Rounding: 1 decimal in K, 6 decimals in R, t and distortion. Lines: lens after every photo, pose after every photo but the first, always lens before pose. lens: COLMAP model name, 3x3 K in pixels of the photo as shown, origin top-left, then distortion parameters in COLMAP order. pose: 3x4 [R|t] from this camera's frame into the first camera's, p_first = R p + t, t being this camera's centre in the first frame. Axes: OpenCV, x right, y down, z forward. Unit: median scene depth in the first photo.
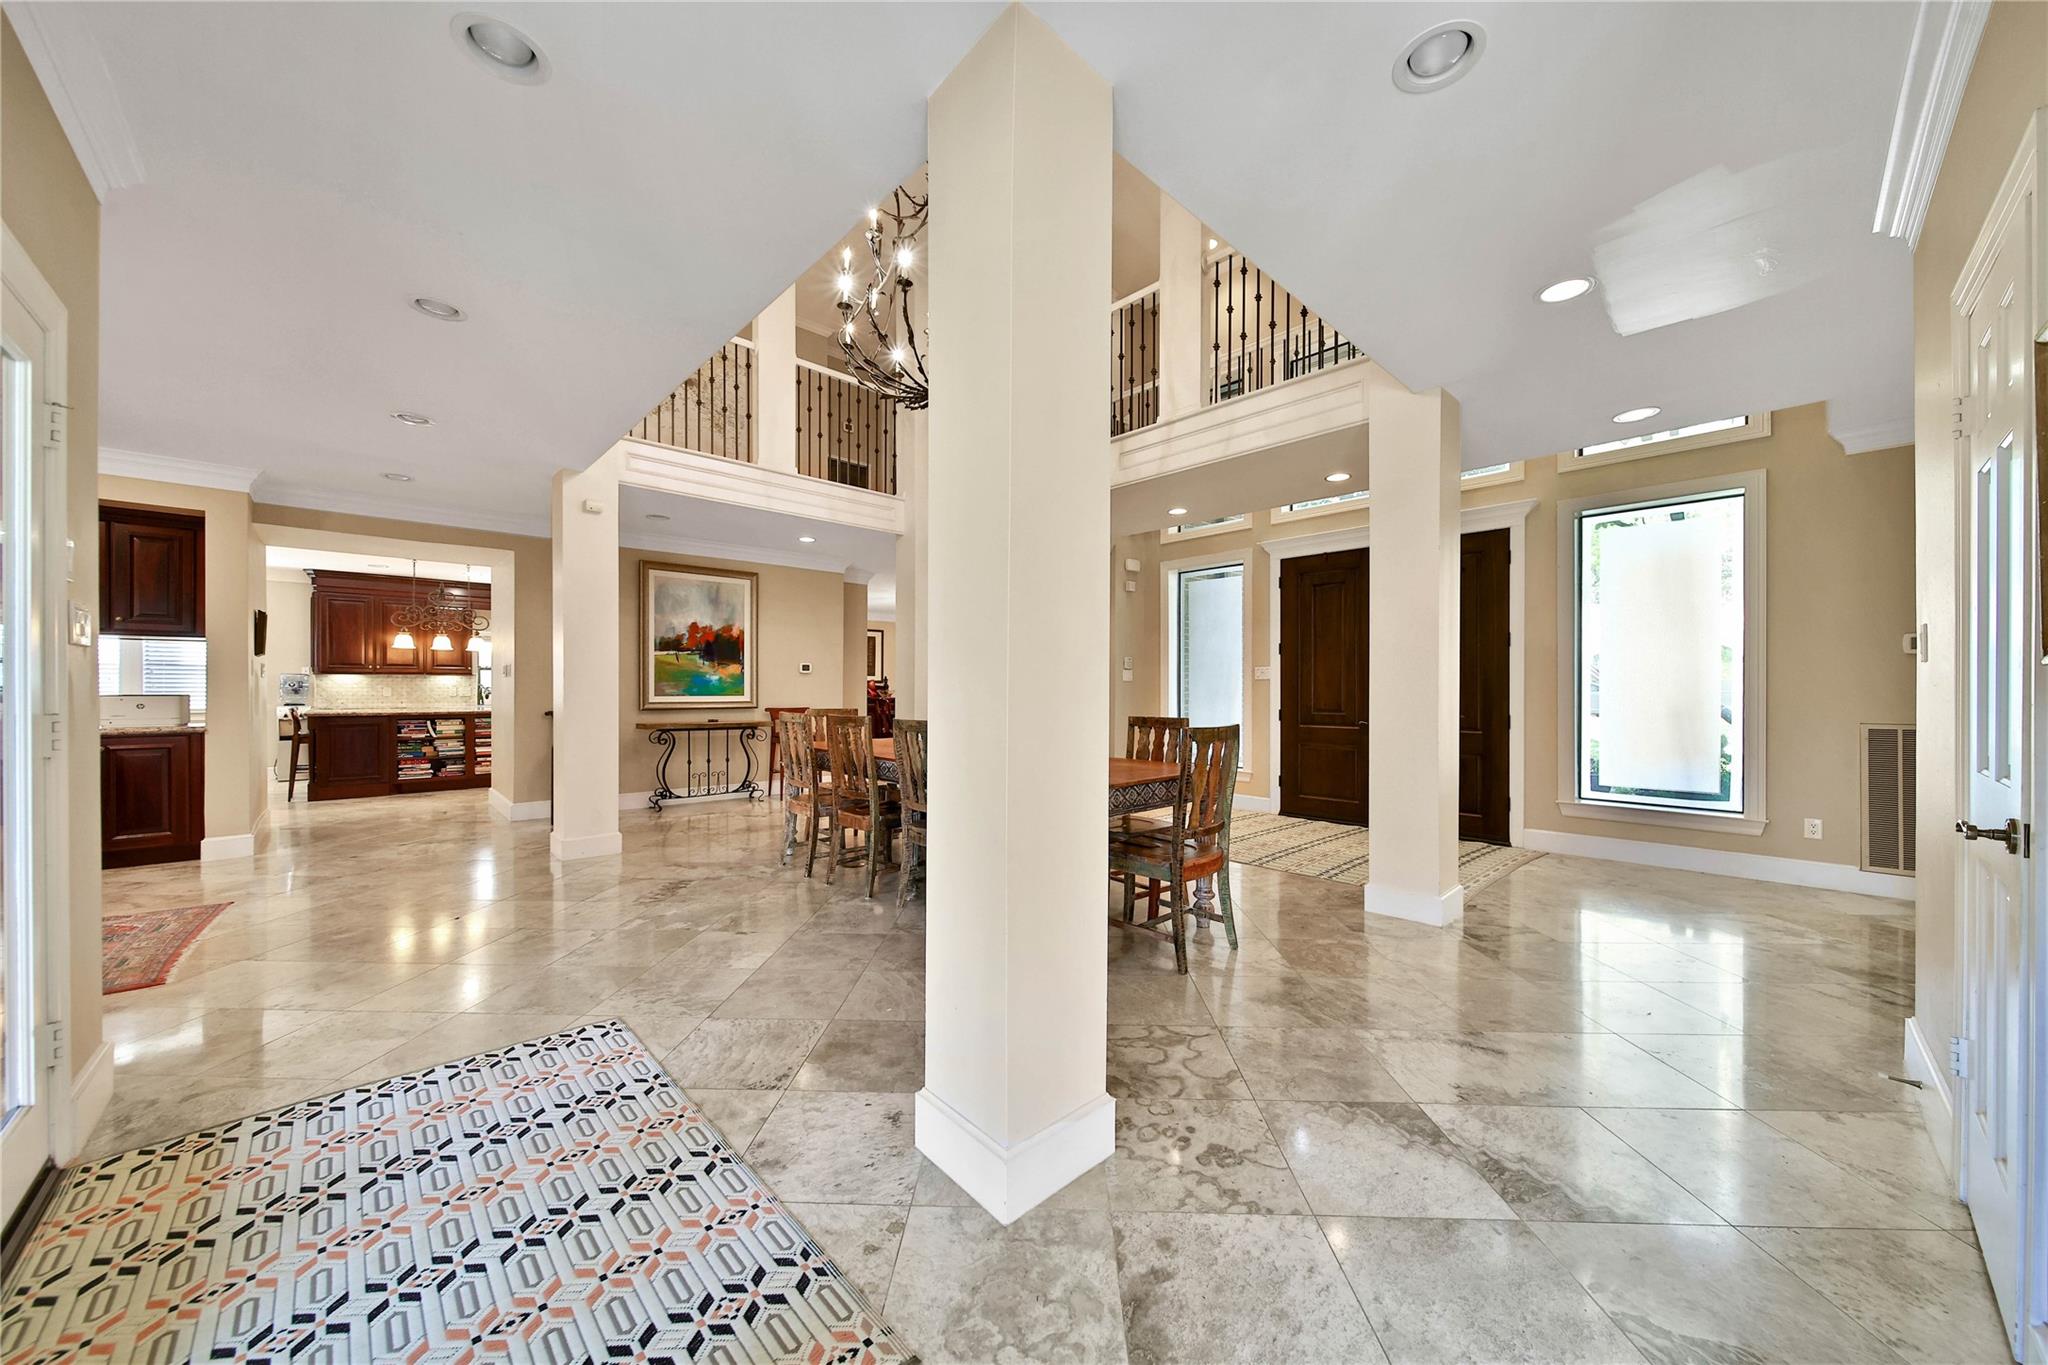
lens RADIAL K [[719.0, 0, 1024.5], [0, 719.0, 686.9], [0, 0, 1]] dist [0.001820, -0.000076]
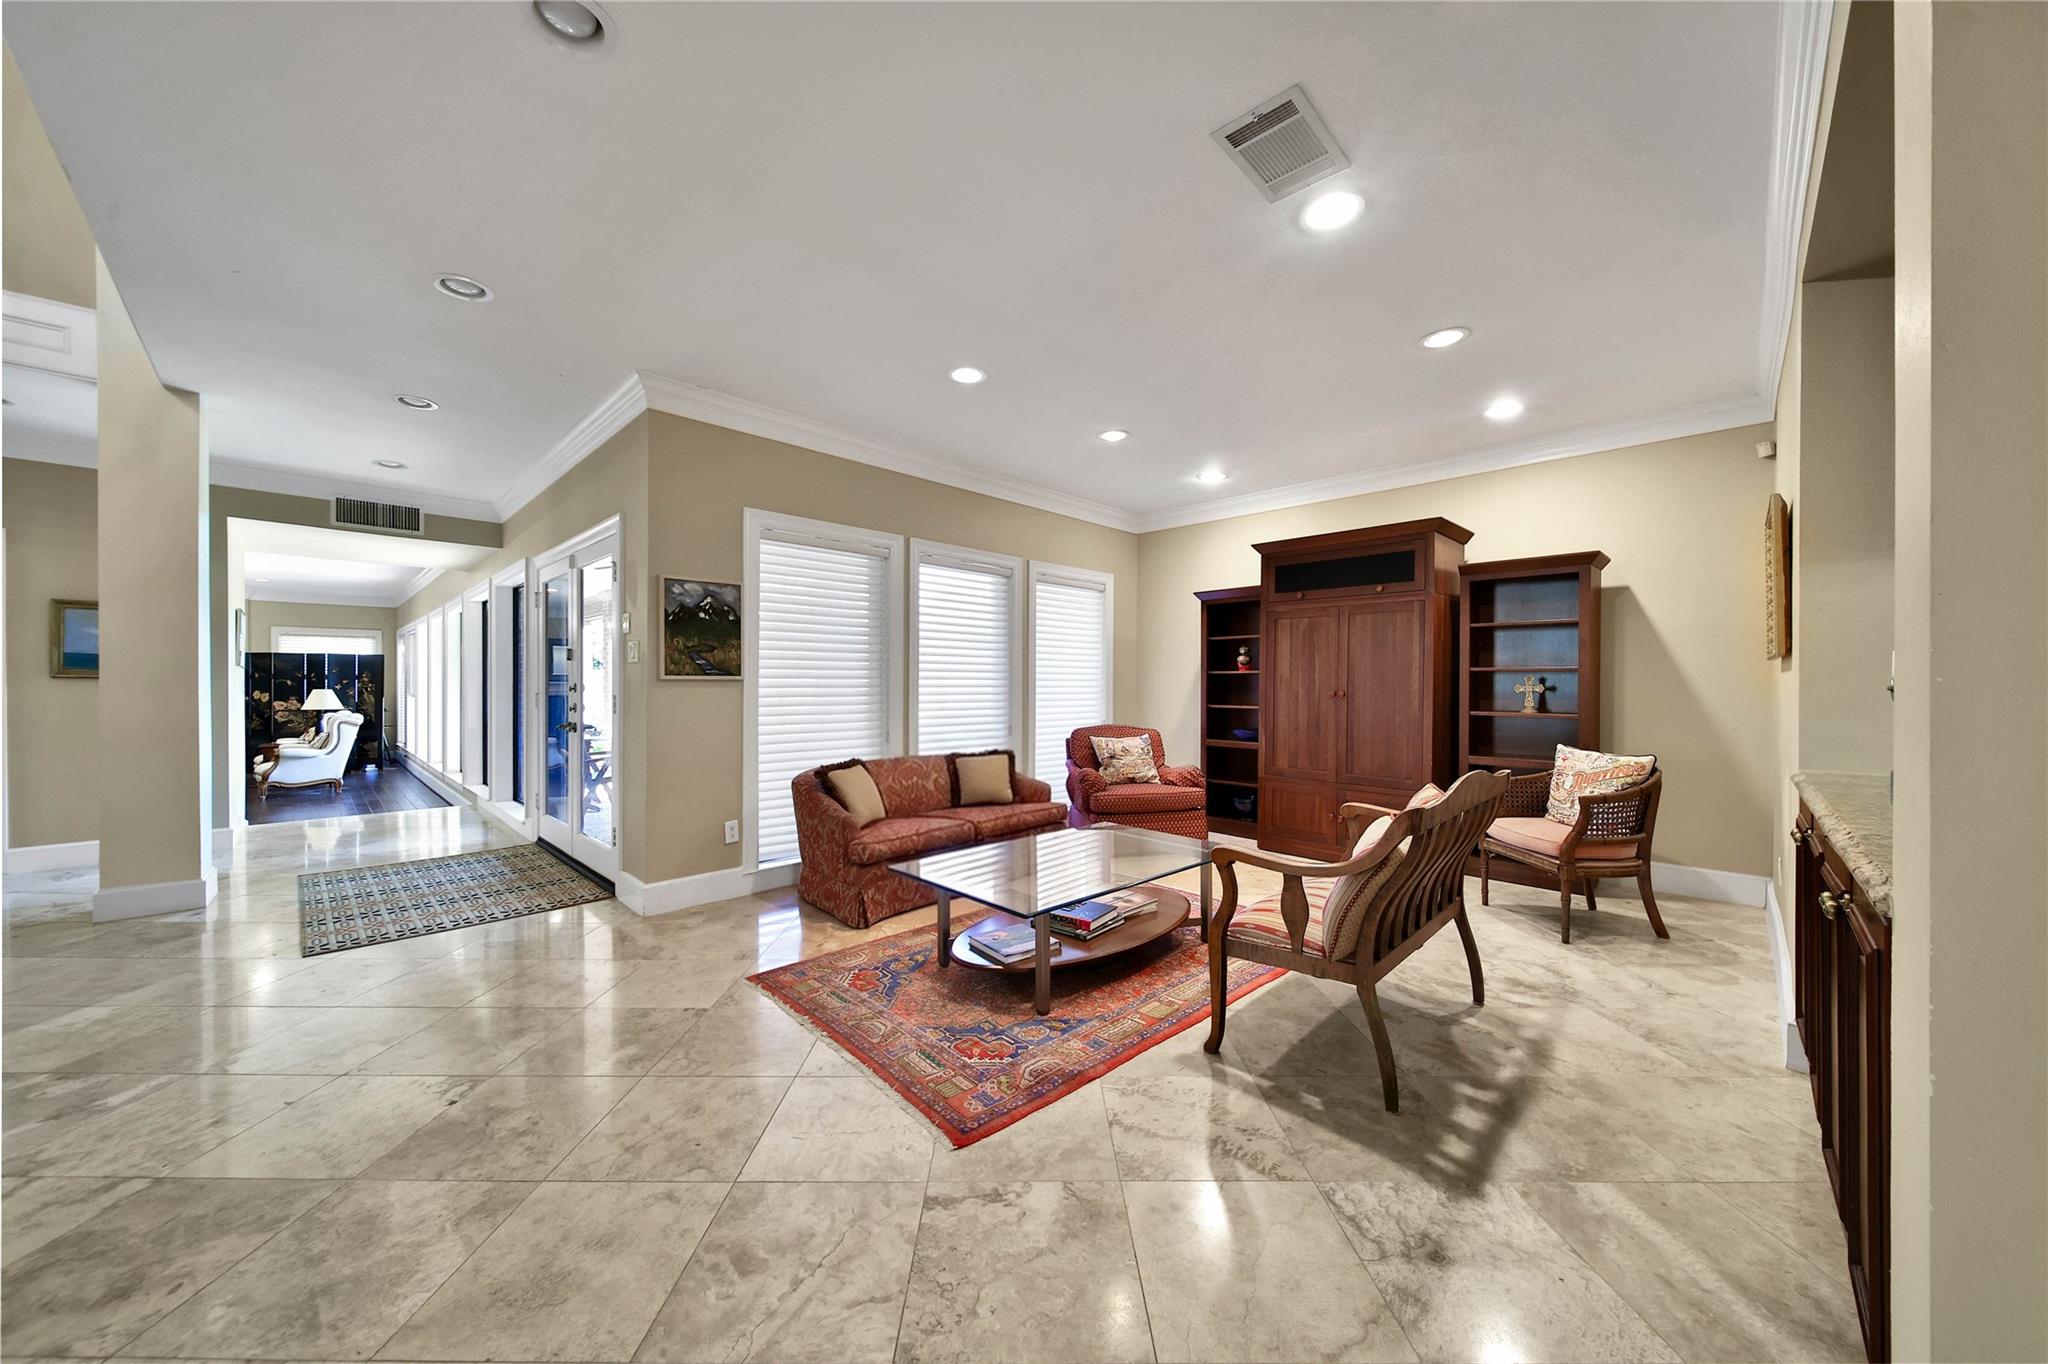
lens RADIAL K [[719.0, 0, 1024.0], [0, 719.0, 688.1], [0, 0, 1]] dist [0.001820, -0.000076]
pose [[-0.999533, -0.000257, -0.030549, -1.414977], [-0.000324, 0.999998, 0.002187, 0.006782], [0.030548, 0.002196, -0.999531, 1.830488]]
